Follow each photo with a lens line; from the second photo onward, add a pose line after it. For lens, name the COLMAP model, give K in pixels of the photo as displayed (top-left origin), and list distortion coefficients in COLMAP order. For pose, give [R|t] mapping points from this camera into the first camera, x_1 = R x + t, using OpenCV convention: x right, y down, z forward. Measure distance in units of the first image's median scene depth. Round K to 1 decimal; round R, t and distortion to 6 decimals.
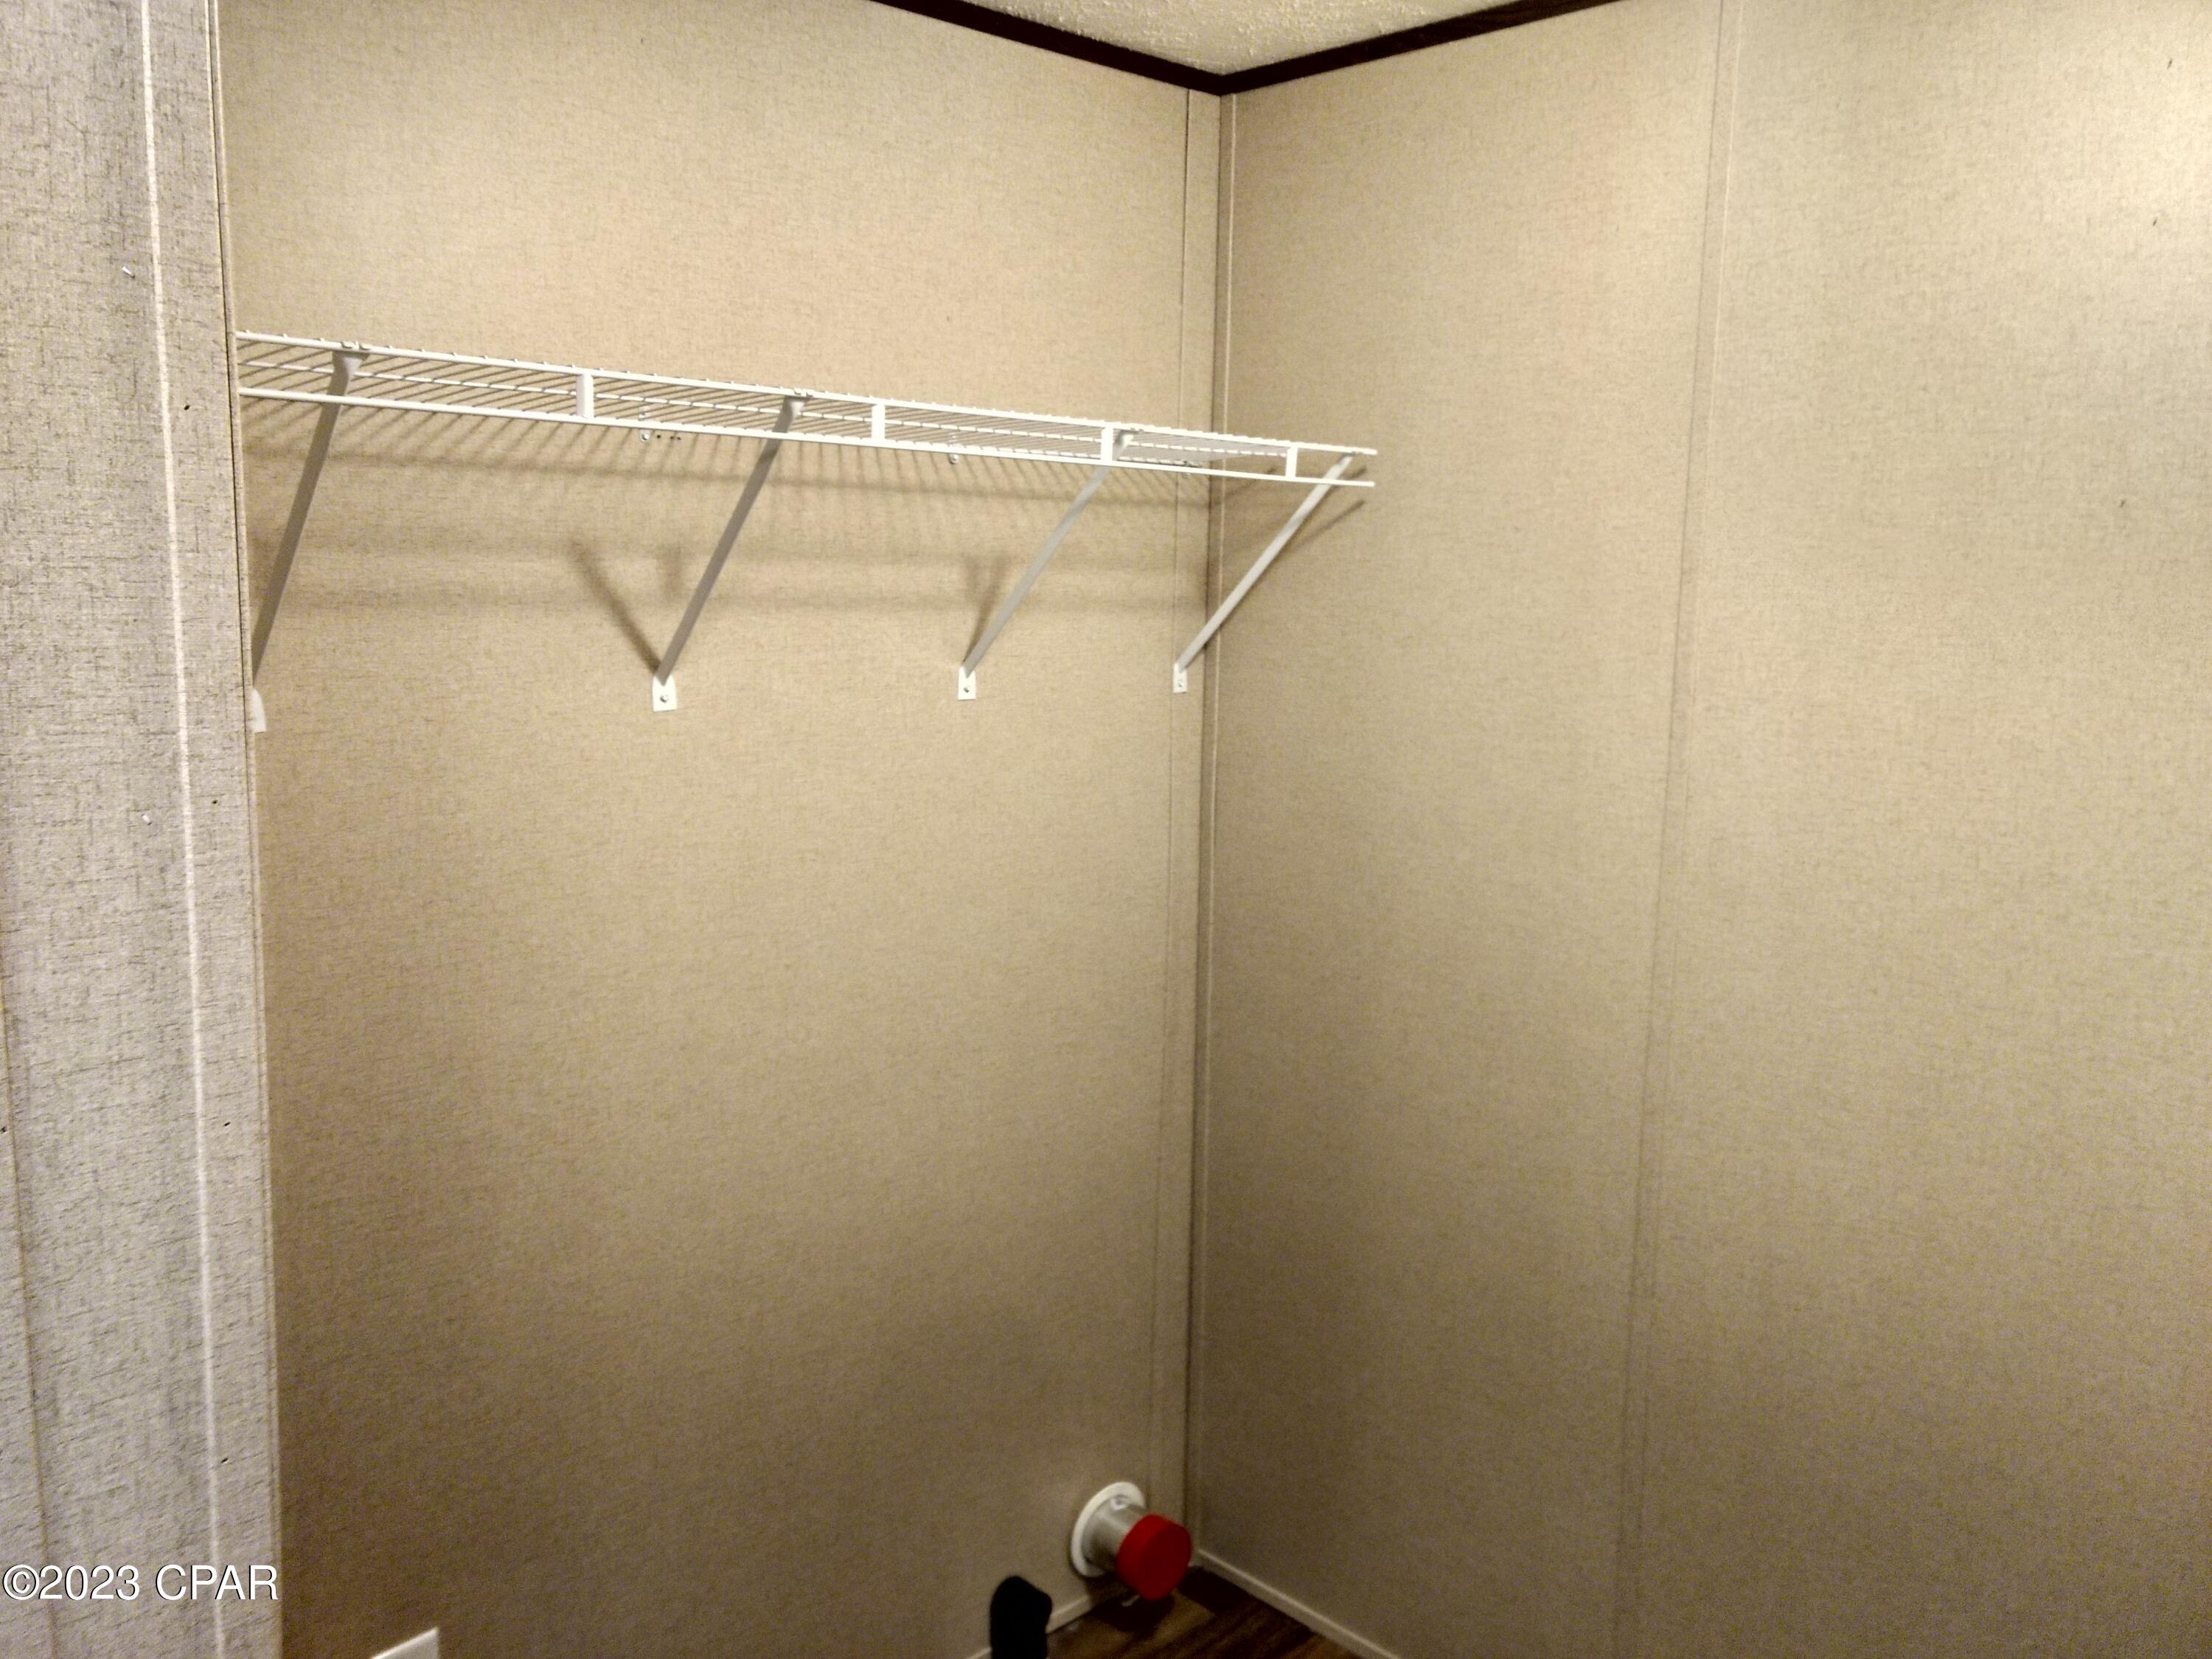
lens RADIAL K [[1705.2, 0, 1099.2], [0, 1705.2, 826.0], [0, 0, 1]] dist [0.025644, -0.026530]
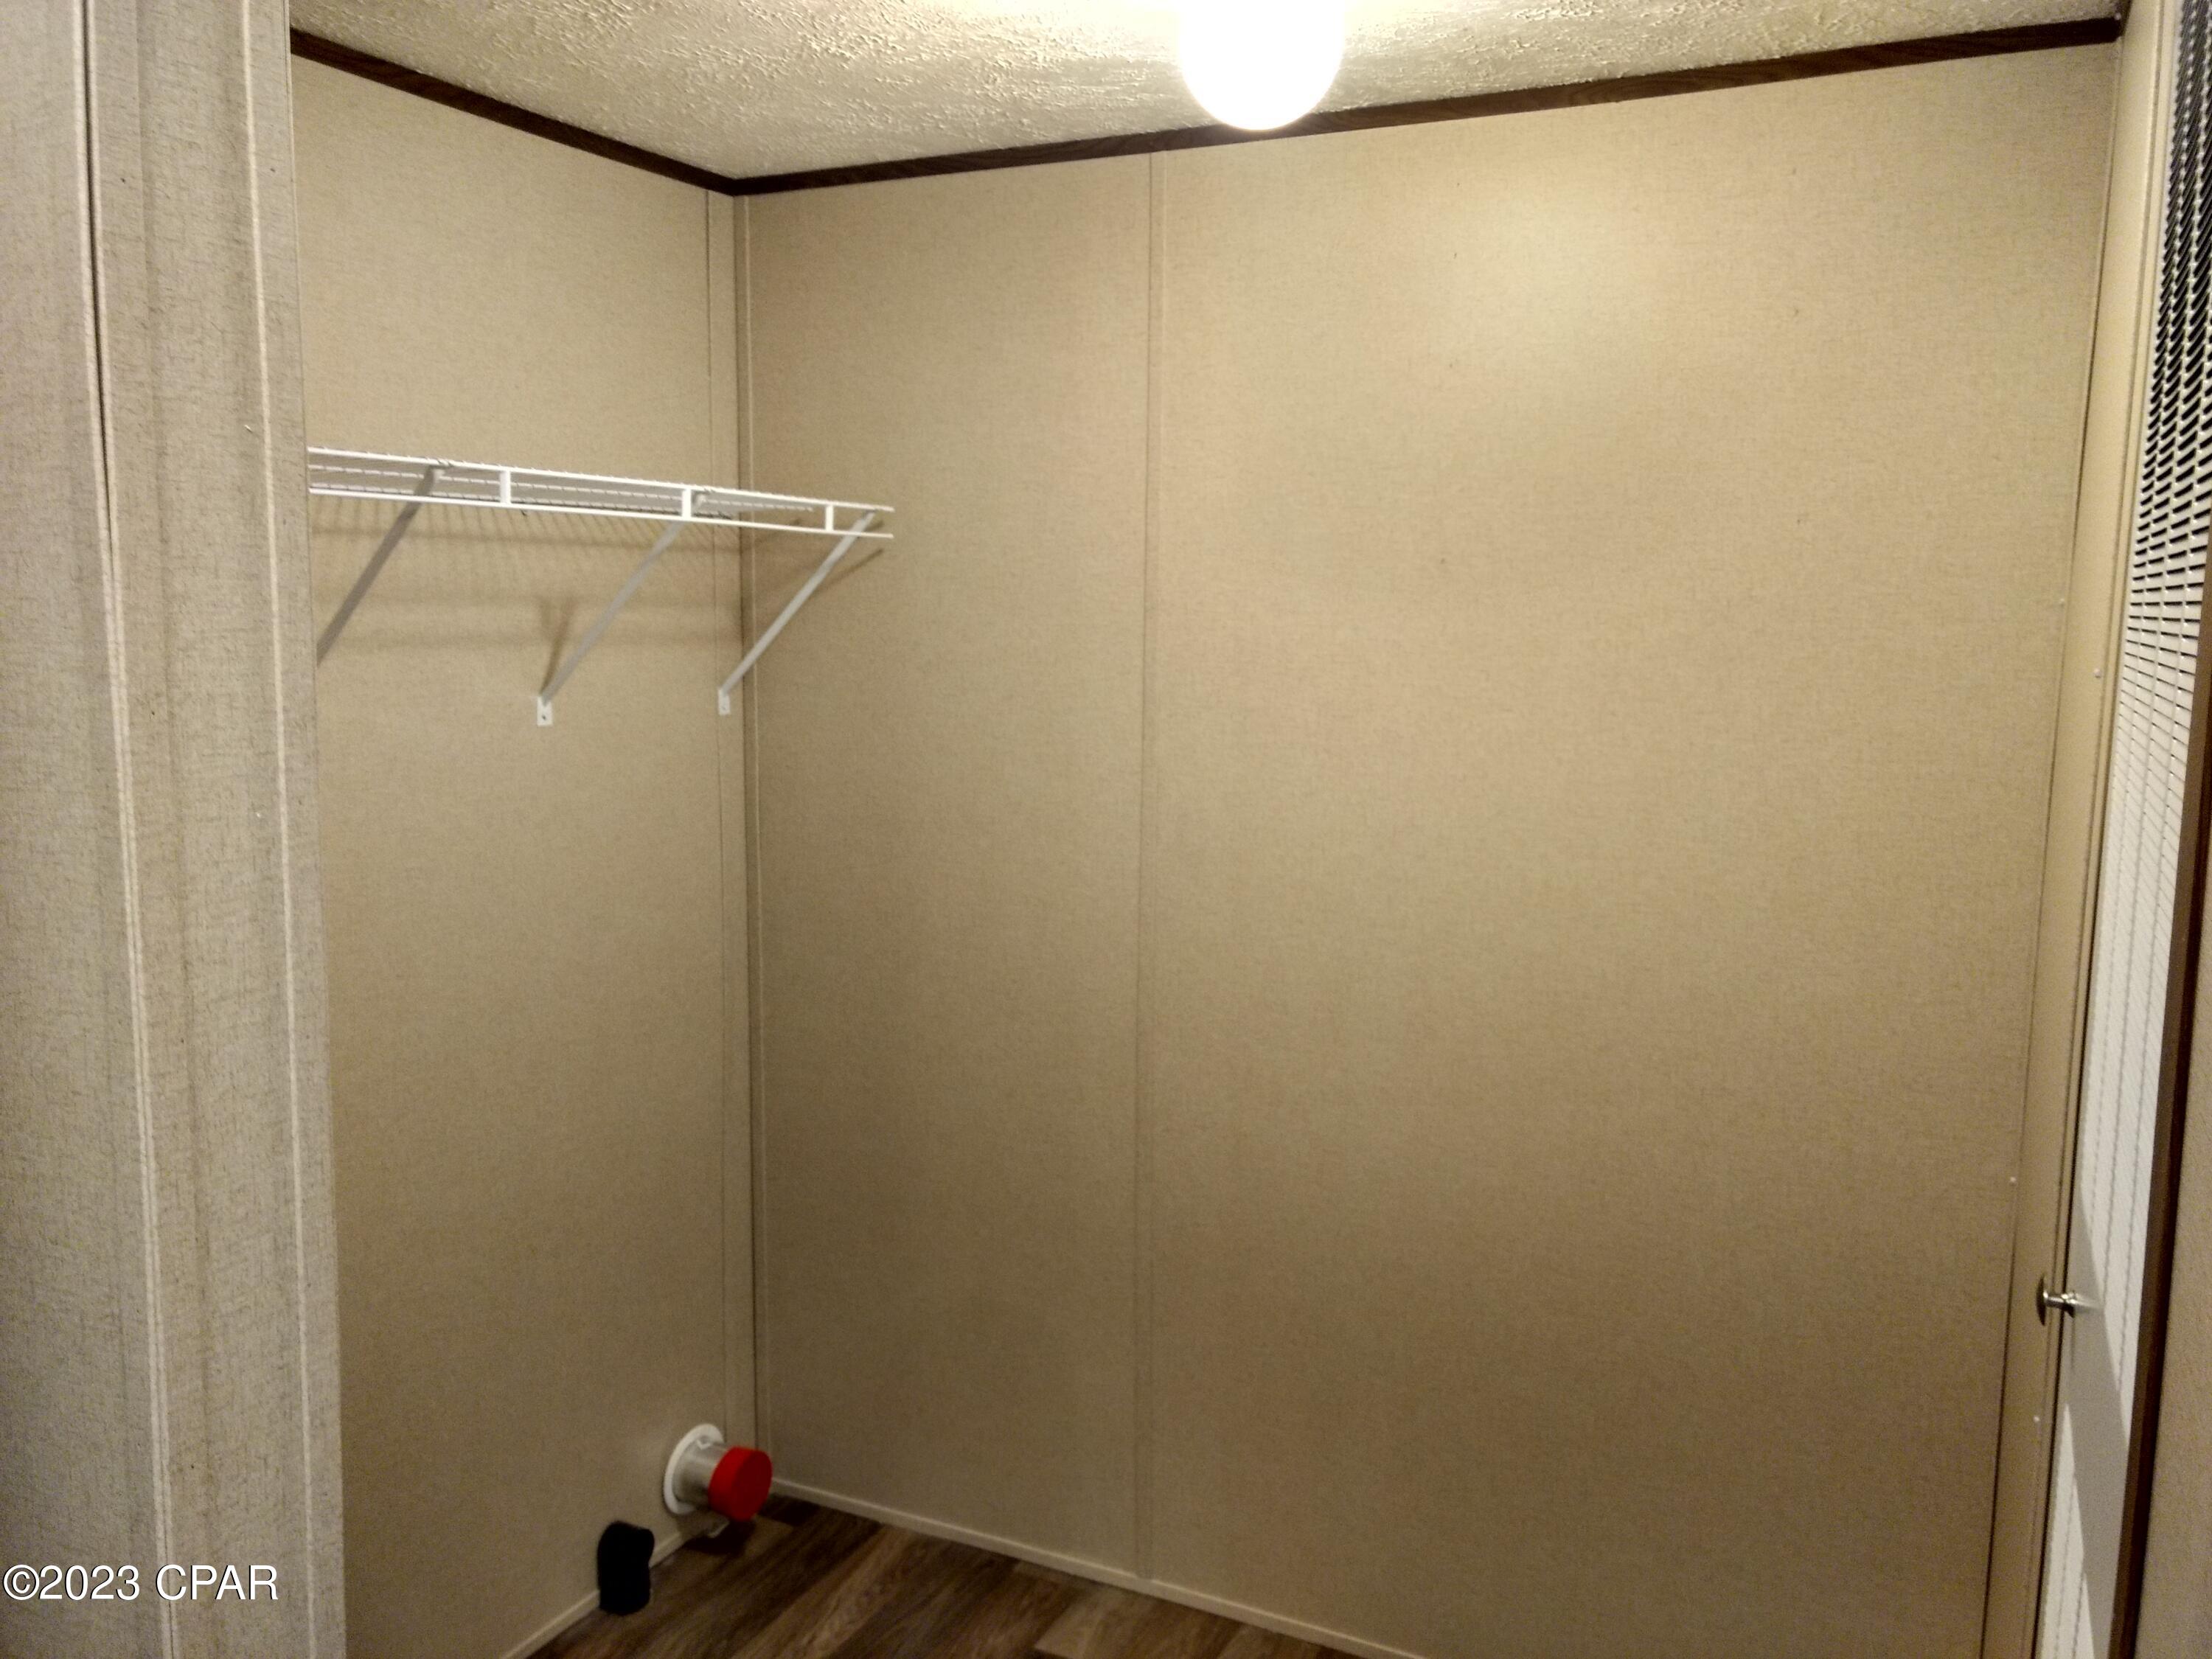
lens RADIAL K [[1705.2, 0, 1116.1], [0, 1705.2, 831.9], [0, 0, 1]] dist [0.025644, -0.026530]
pose [[0.935656, -0.053747, 0.348796, -0.133033], [0.057222, 0.998361, 0.000339, 0.016478], [-0.348243, 0.019642, 0.937198, -0.186189]]
